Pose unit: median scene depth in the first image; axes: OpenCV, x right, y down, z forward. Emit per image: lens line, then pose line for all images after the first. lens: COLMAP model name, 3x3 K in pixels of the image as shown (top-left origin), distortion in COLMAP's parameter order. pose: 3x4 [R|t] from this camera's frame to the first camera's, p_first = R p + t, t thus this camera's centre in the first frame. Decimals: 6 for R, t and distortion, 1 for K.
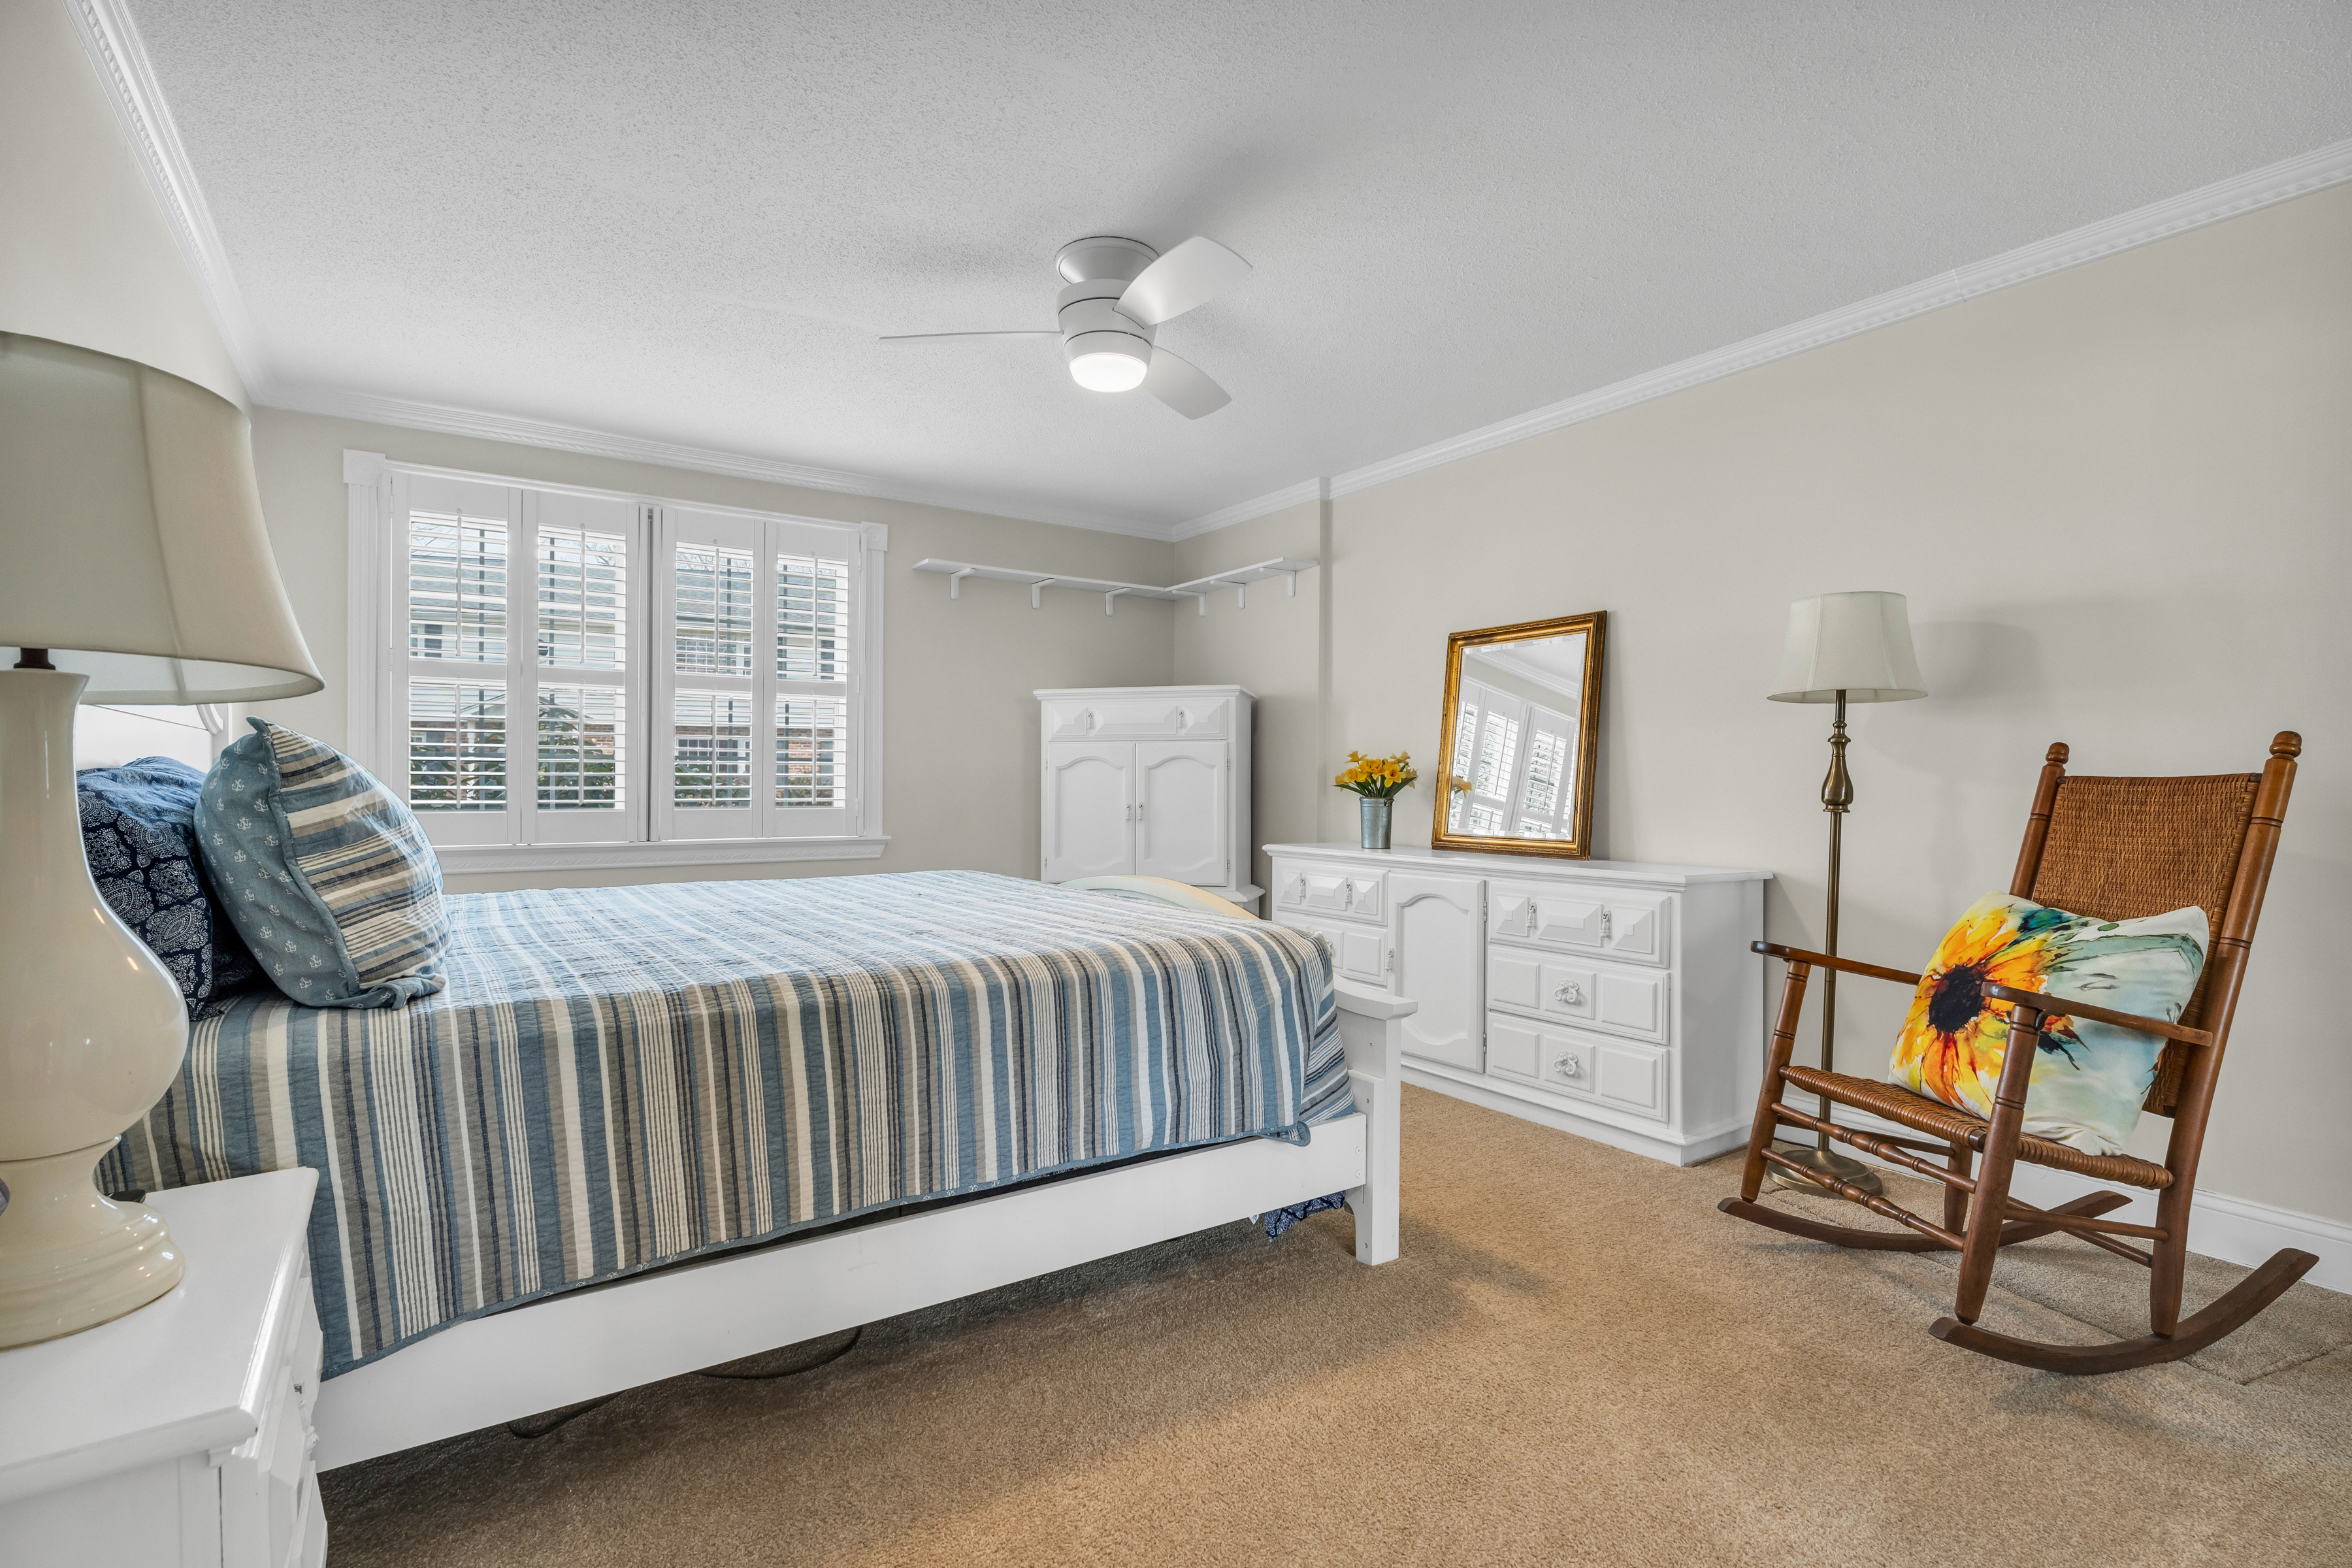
lens RADIAL K [[1046.7, 0, 1176.0], [0, 1046.7, 784.0], [0, 0, 1]] dist [-0.004792, -0.000198]
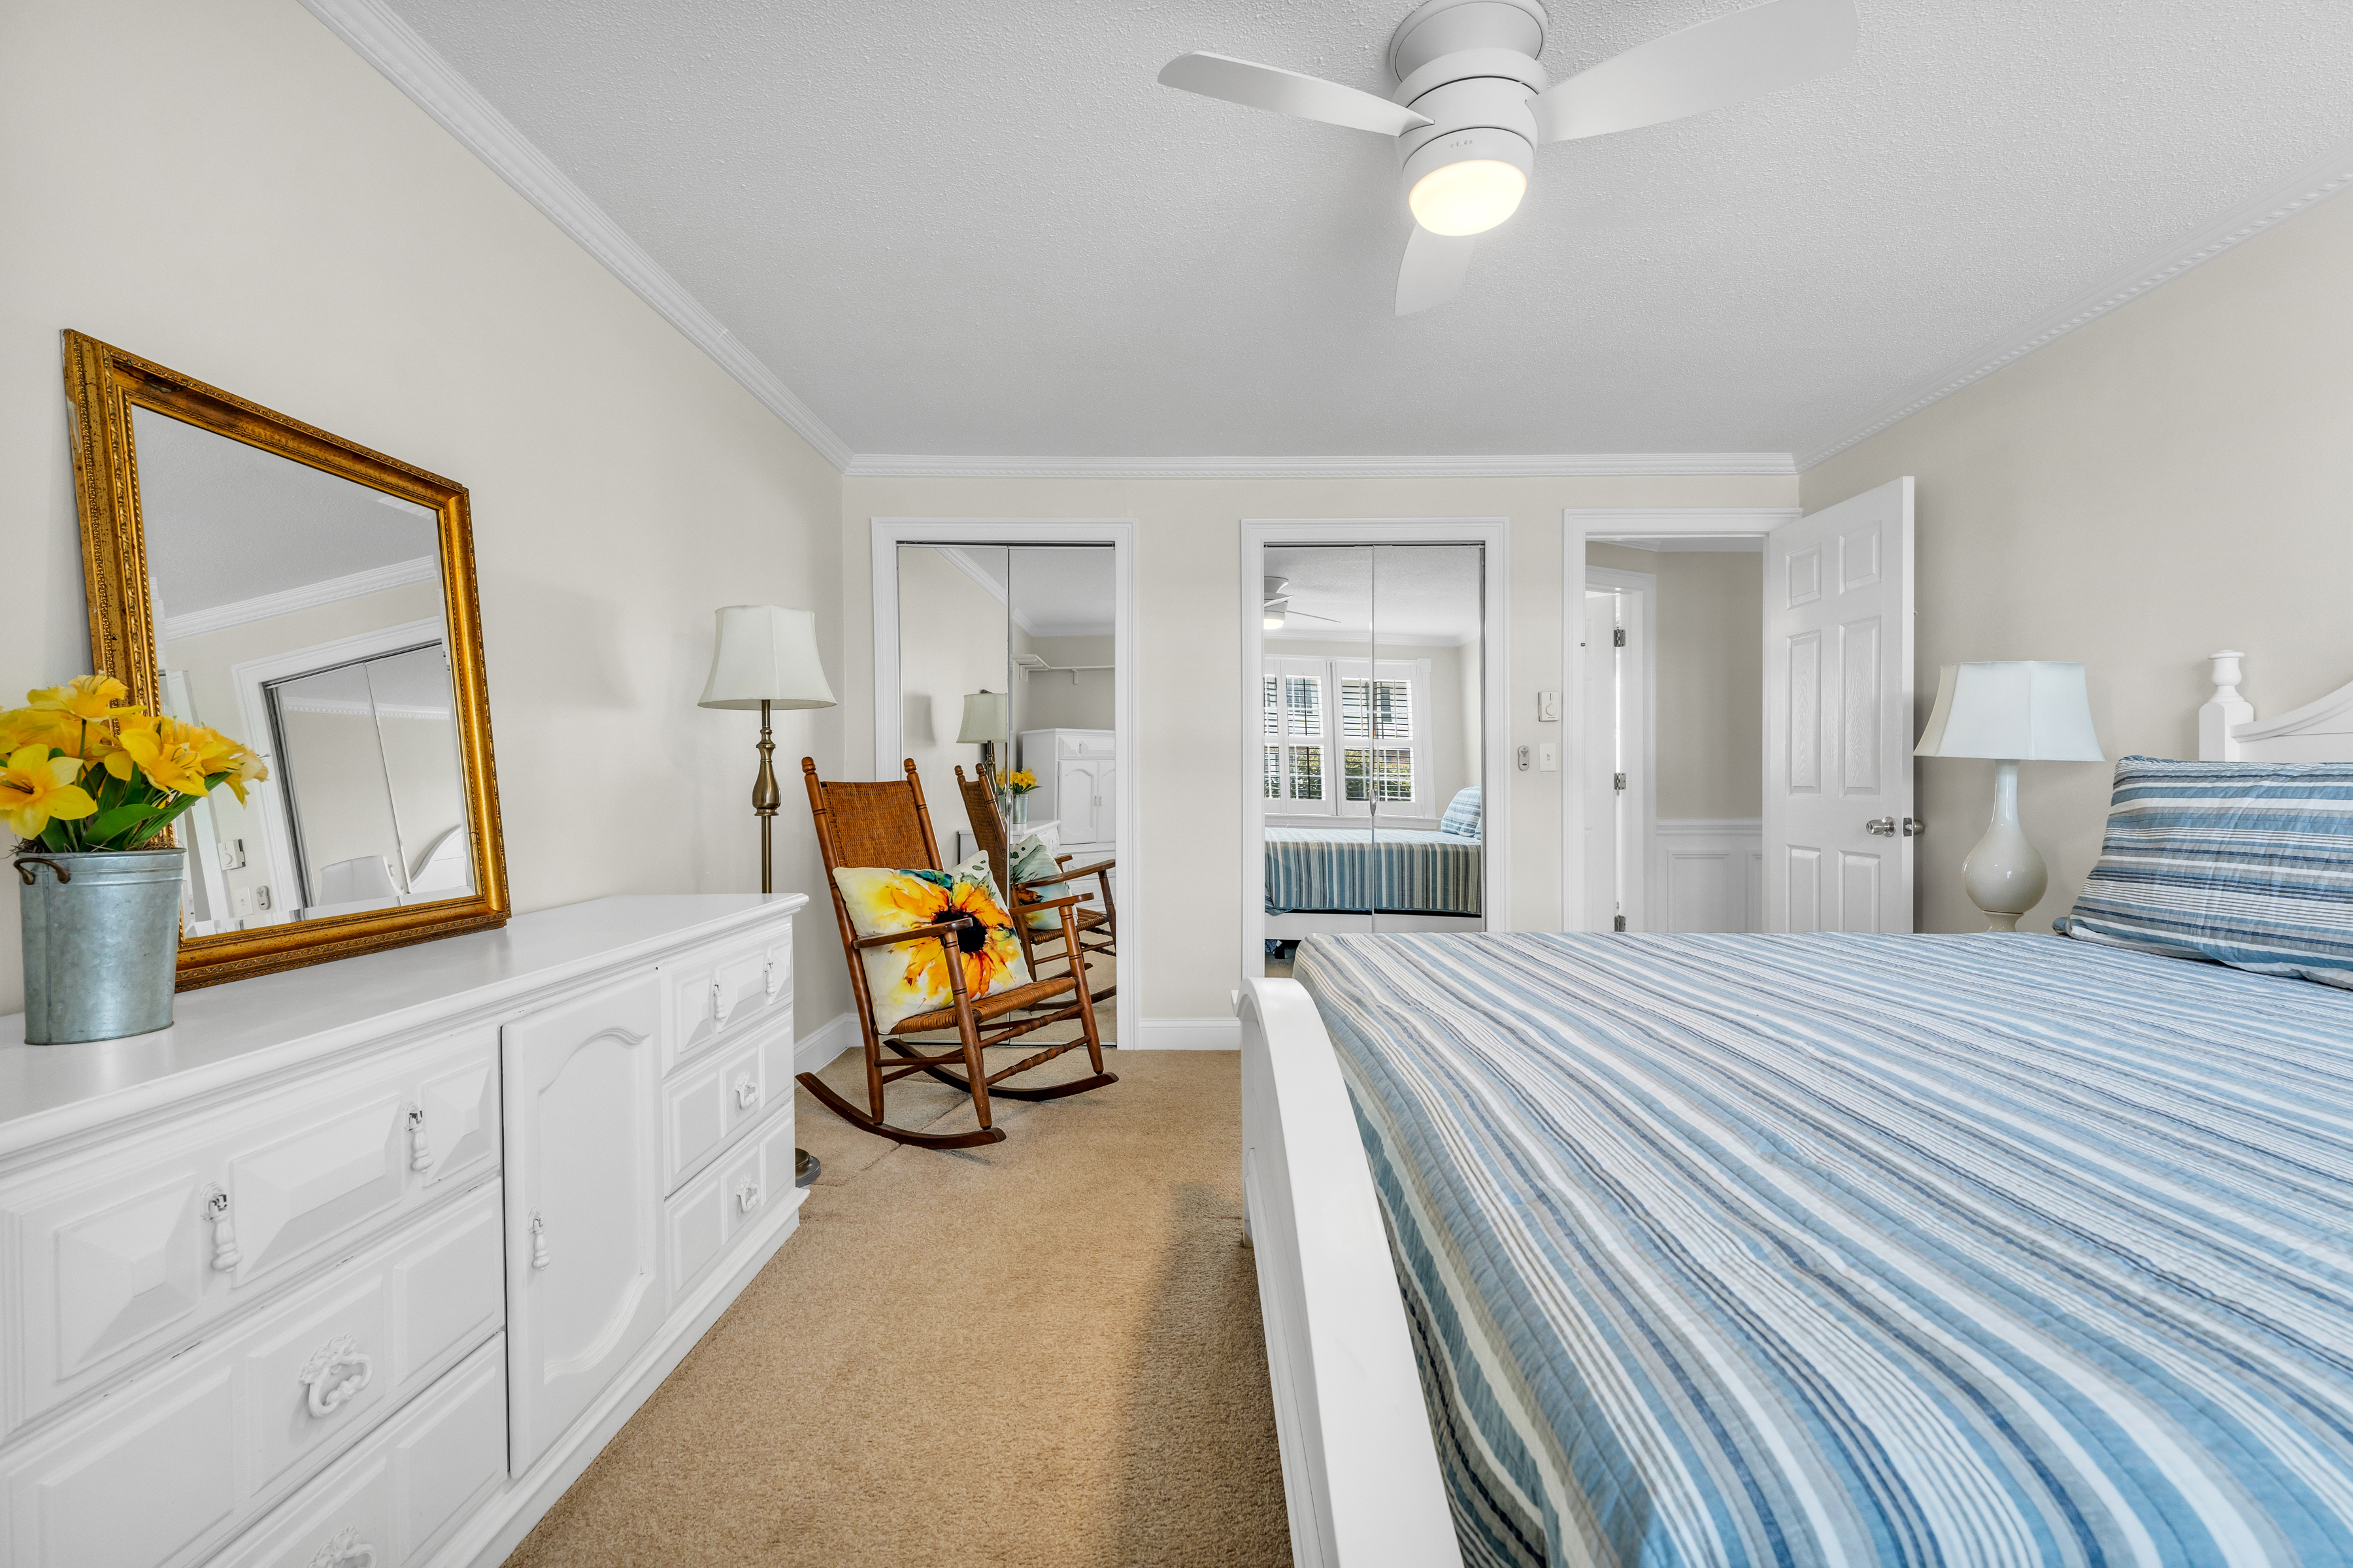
lens RADIAL K [[1047.1, 0, 1176.5], [0, 1047.1, 784.0], [0, 0, 1]] dist [-0.004792, -0.000198]
pose [[-0.810012, 0.005839, 0.586384, -0.298268], [0.010984, 0.999926, 0.005216, -0.006078], [-0.586310, 0.010666, -0.810016, 1.603960]]
